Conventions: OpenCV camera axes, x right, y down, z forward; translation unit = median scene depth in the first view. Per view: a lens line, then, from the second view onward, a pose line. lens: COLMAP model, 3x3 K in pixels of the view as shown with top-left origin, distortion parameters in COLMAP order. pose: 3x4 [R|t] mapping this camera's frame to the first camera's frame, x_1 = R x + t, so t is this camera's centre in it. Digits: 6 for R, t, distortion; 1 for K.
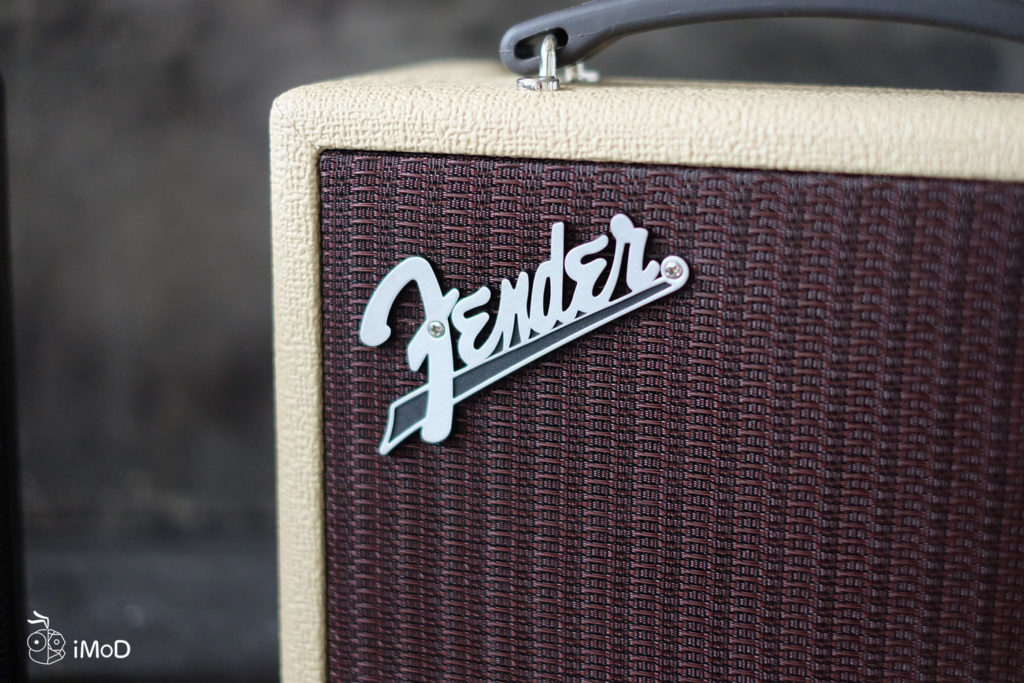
lens RADIAL K [[1701.6, 0, 506.1], [0, 1701.6, 335.4], [0, 0, 1]] dist [-0.109324, 0.000000]
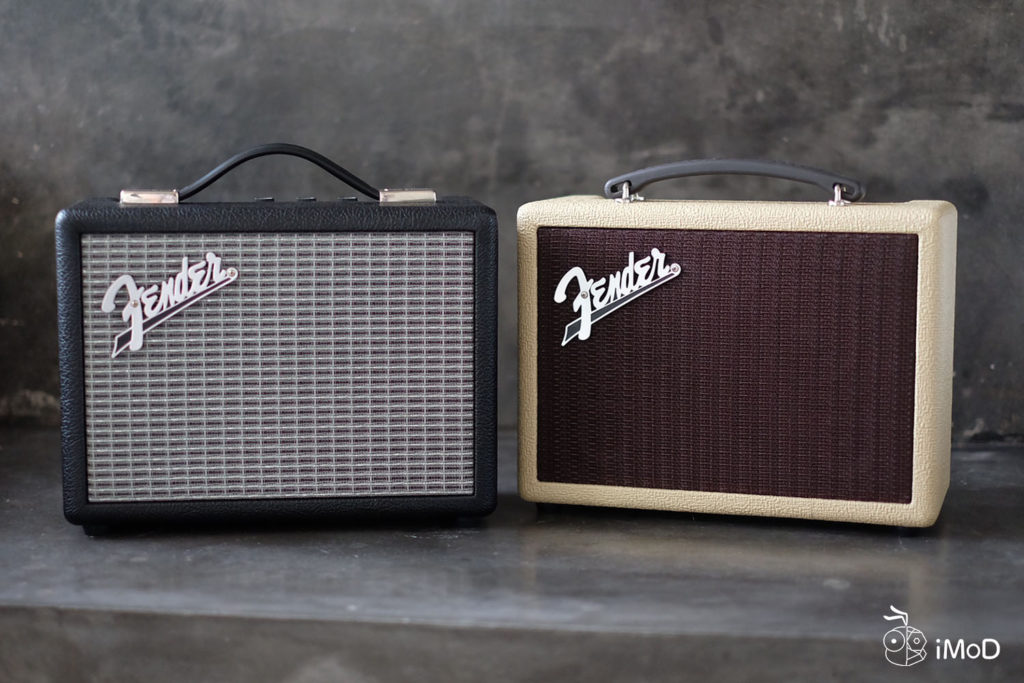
lens RADIAL K [[1701.6, 0, 528.0], [0, 1701.6, 297.7], [0, 0, 1]] dist [-0.109324, 0.000000]
pose [[0.999503, -0.016866, 0.026624, -0.200346], [0.019152, 0.995927, -0.088100, 0.232406], [-0.025030, 0.088567, 0.995756, -1.617201]]
